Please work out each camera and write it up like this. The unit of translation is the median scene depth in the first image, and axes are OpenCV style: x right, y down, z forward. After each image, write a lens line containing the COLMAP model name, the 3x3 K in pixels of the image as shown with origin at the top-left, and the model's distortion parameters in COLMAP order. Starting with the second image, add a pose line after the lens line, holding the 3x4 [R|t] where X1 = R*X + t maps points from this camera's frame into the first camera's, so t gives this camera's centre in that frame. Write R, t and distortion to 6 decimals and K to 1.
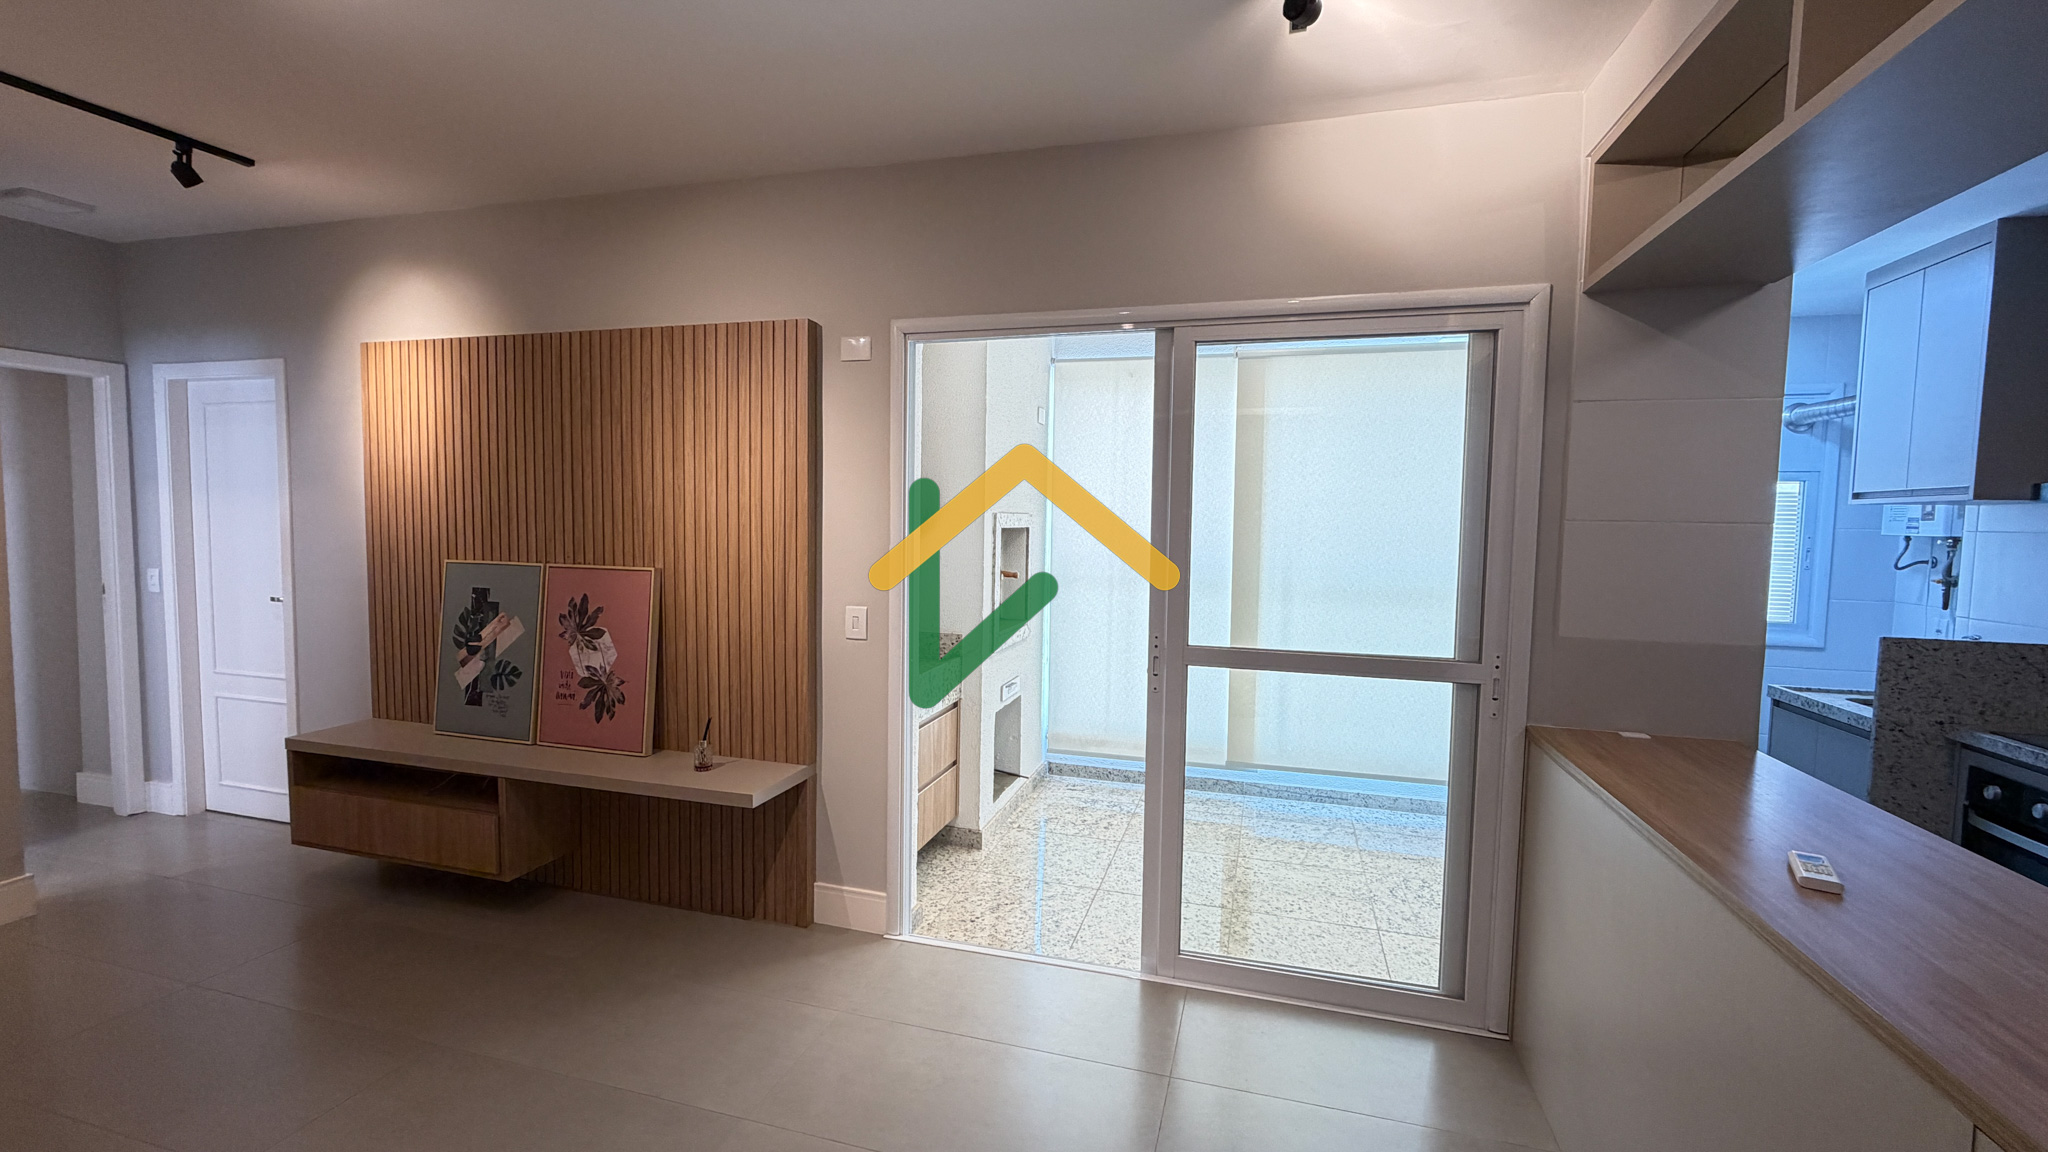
lens RADIAL K [[865.2, 0, 1032.1], [0, 865.2, 575.4], [0, 0, 1]] dist [-0.001381, 0.000561]
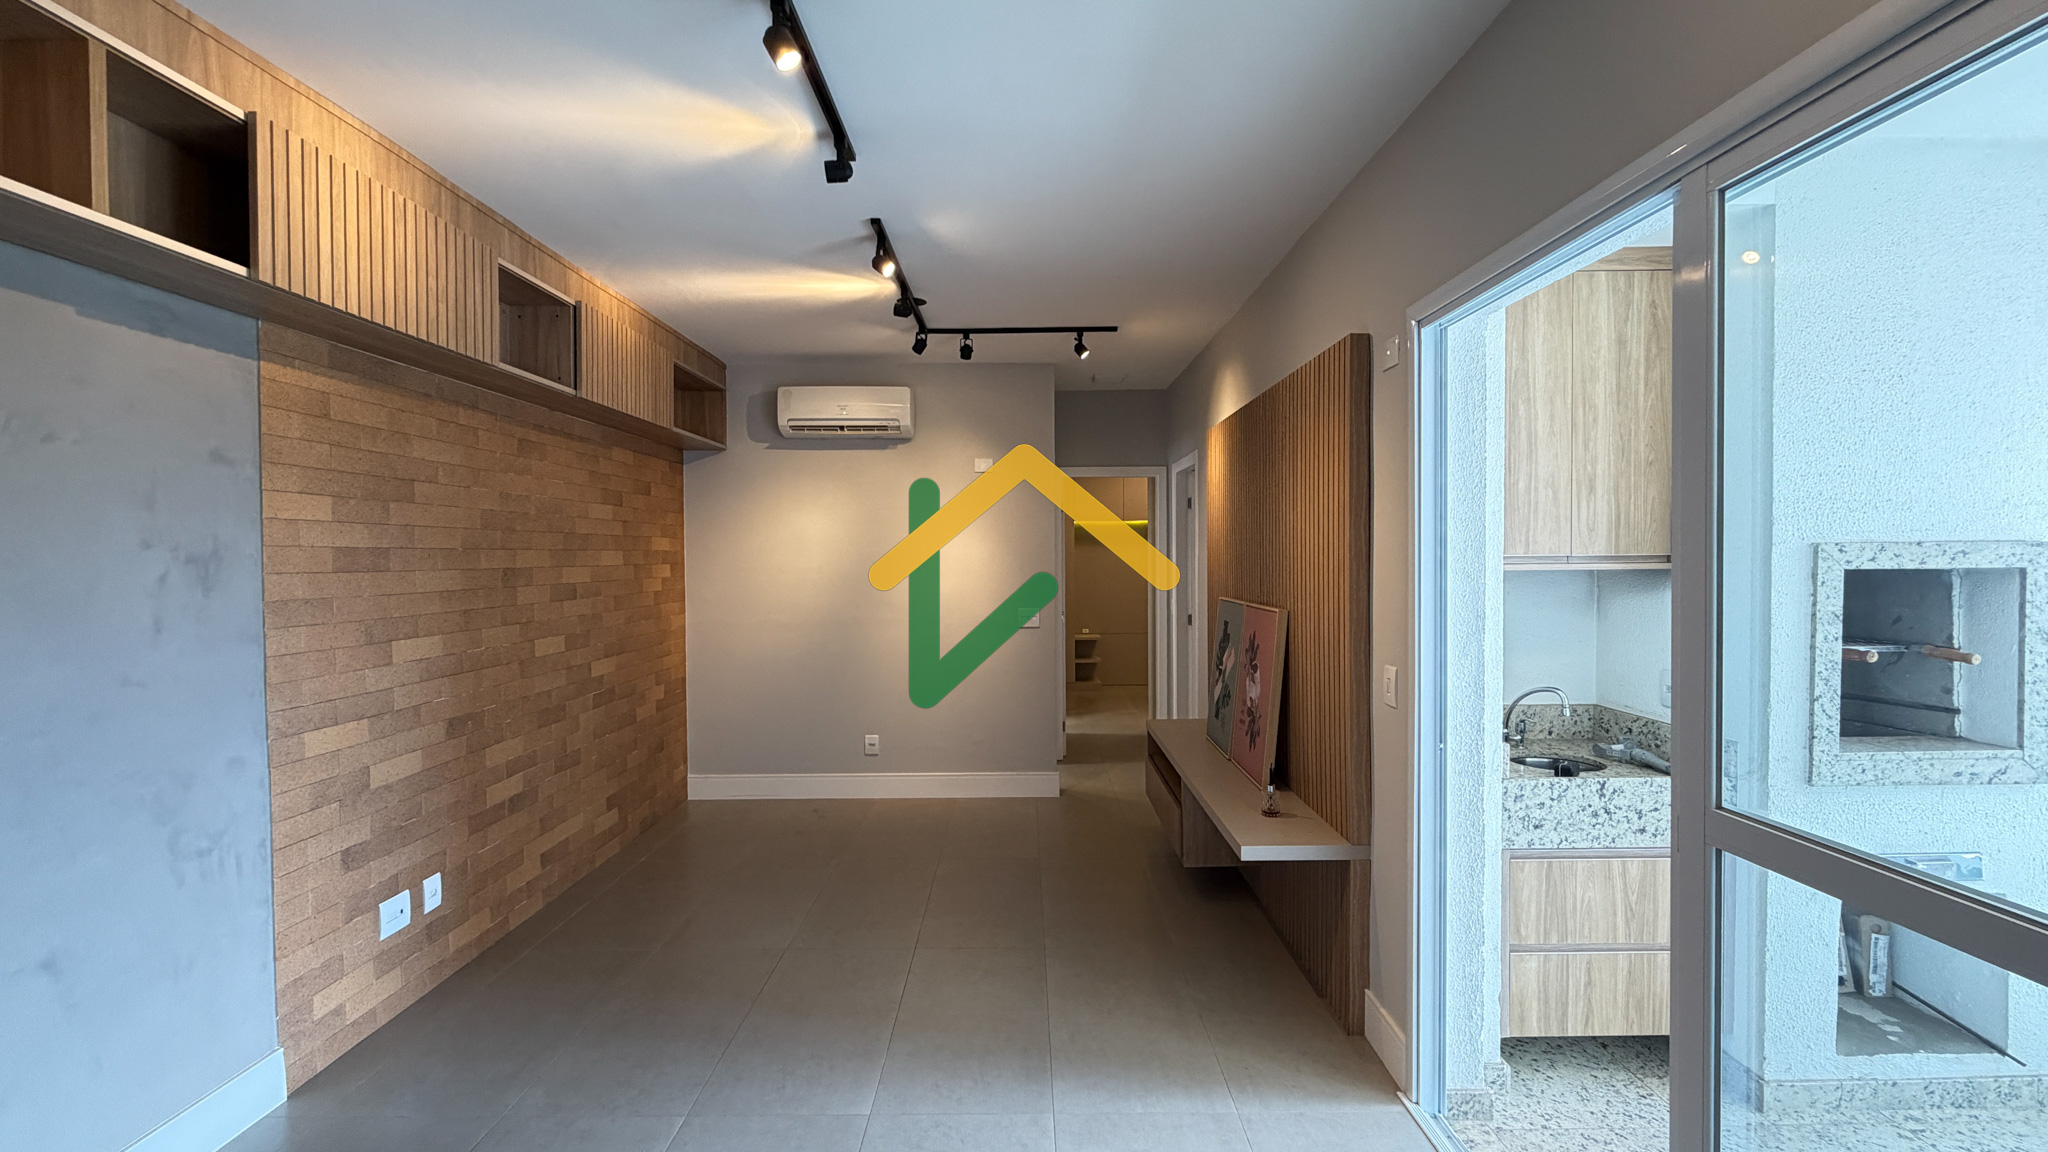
lens RADIAL K [[865.2, 0, 1021.0], [0, 865.2, 575.7], [0, 0, 1]] dist [-0.001381, 0.000561]
pose [[0.273426, 0.004158, -0.961884, 0.457424], [-0.049338, 0.998735, -0.009708, -0.023356], [0.960627, 0.050112, 0.273285, 0.414592]]
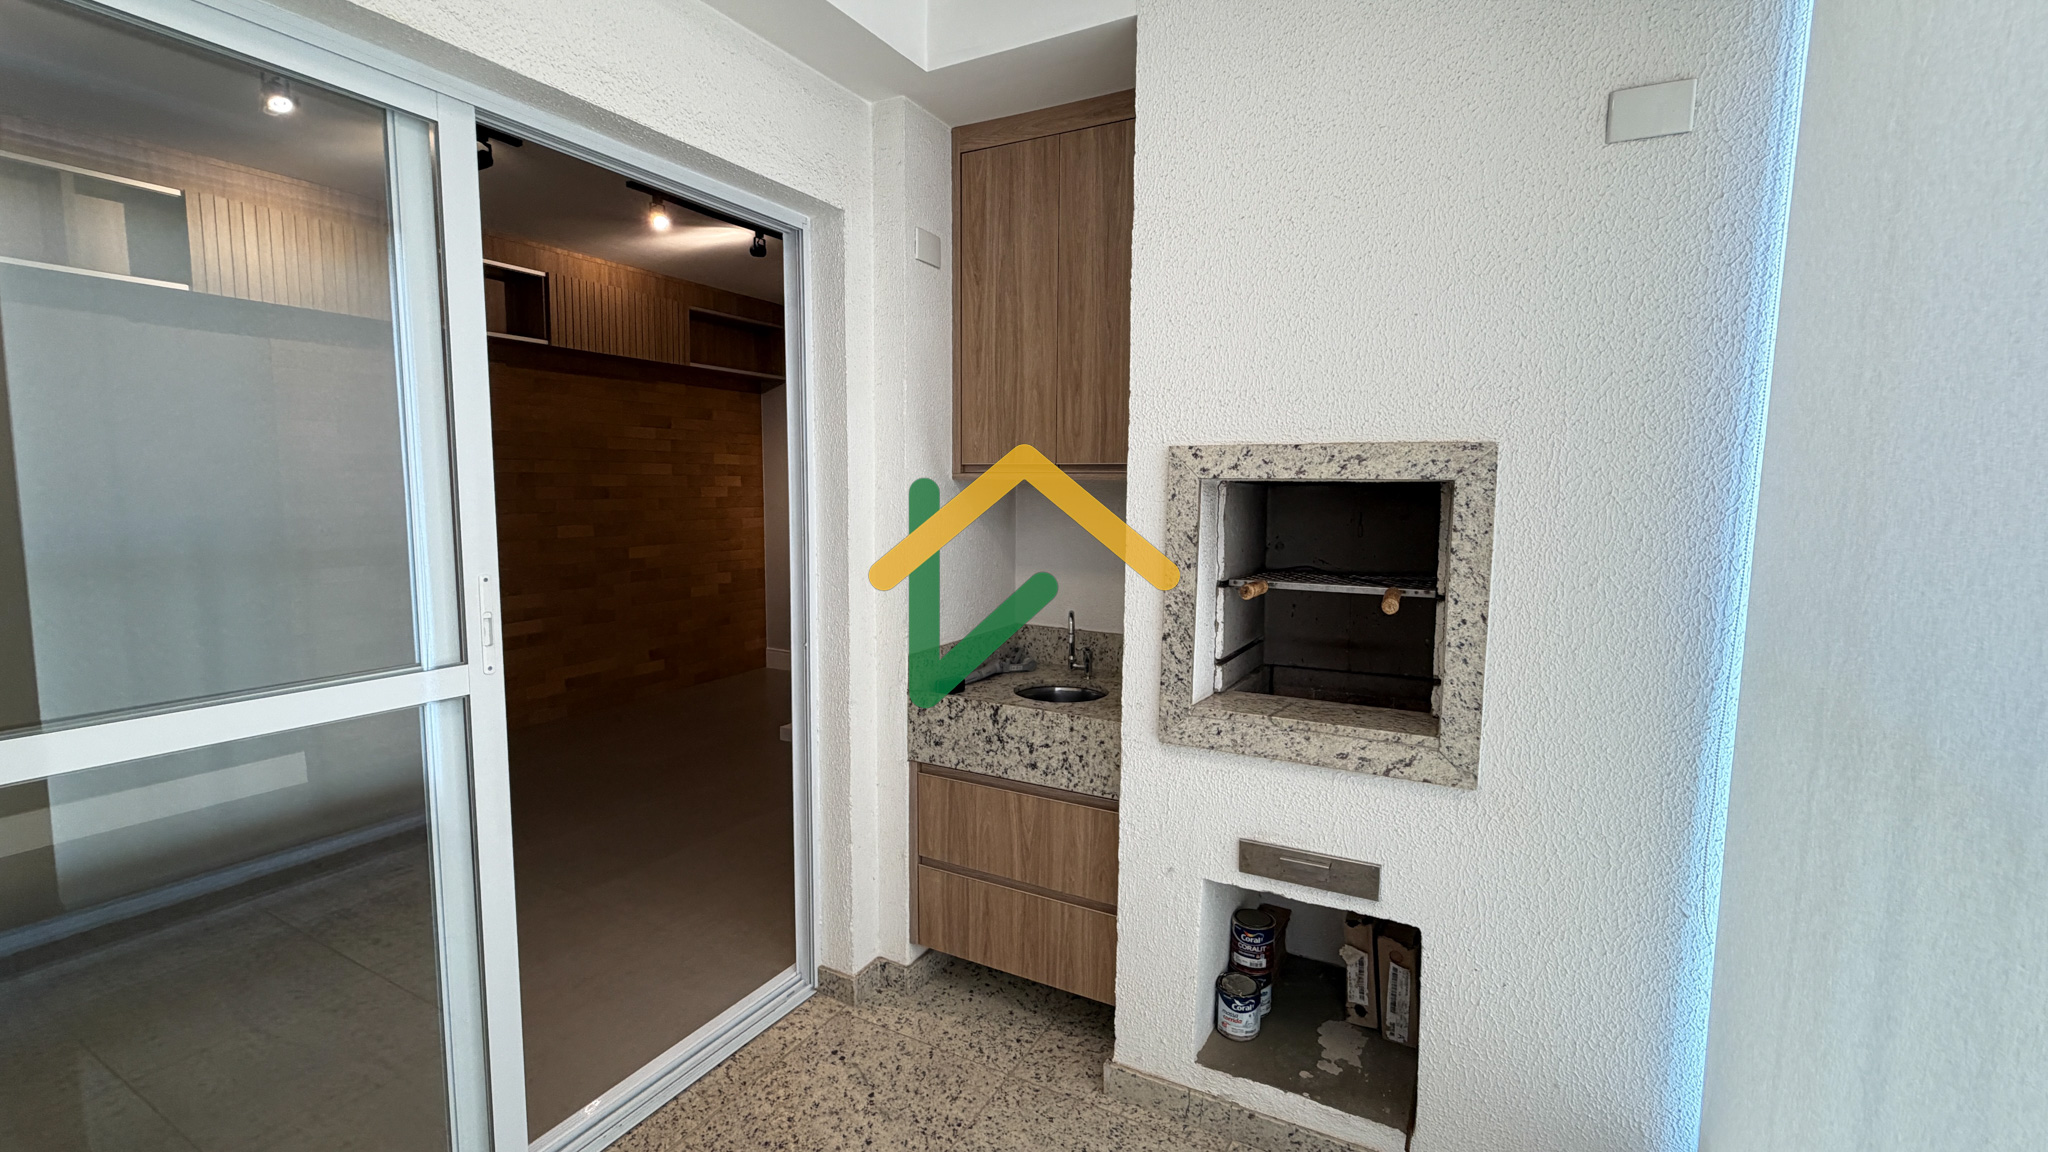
lens RADIAL K [[865.2, 0, 1017.9], [0, 865.2, 575.1], [0, 0, 1]] dist [-0.001381, 0.000561]
pose [[-0.222851, 0.086121, -0.971041, 0.540104], [-0.074518, 0.991671, 0.105053, -0.057829], [0.972000, 0.095771, -0.214578, 1.281613]]
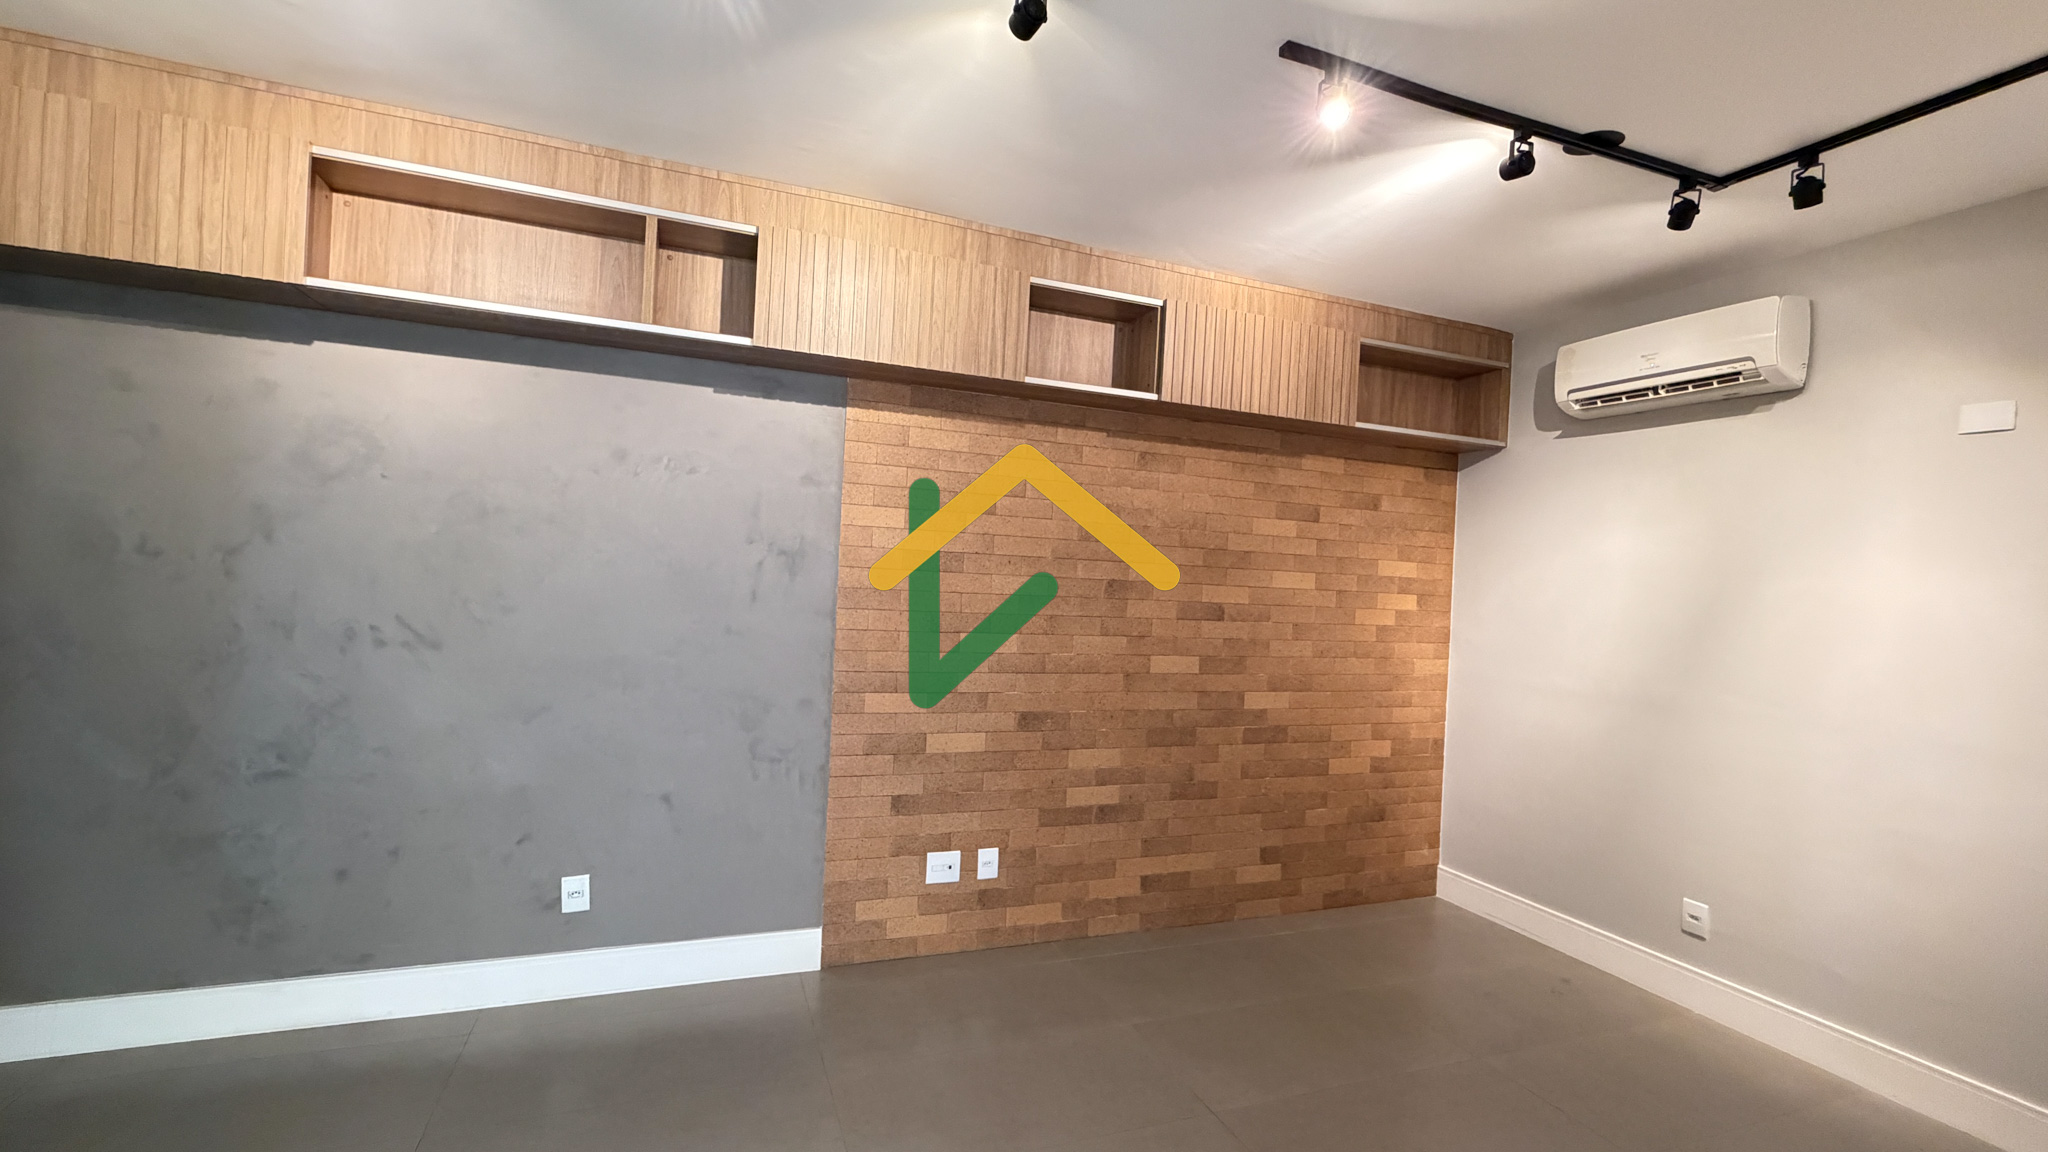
lens RADIAL K [[865.2, 0, 1019.0], [0, 865.2, 573.2], [0, 0, 1]] dist [-0.001381, 0.000561]
pose [[-0.797614, -0.056728, -0.600494, 0.001618], [-0.098859, 0.994399, 0.037371, -0.049417], [0.595011, 0.089172, -0.798755, 0.900668]]
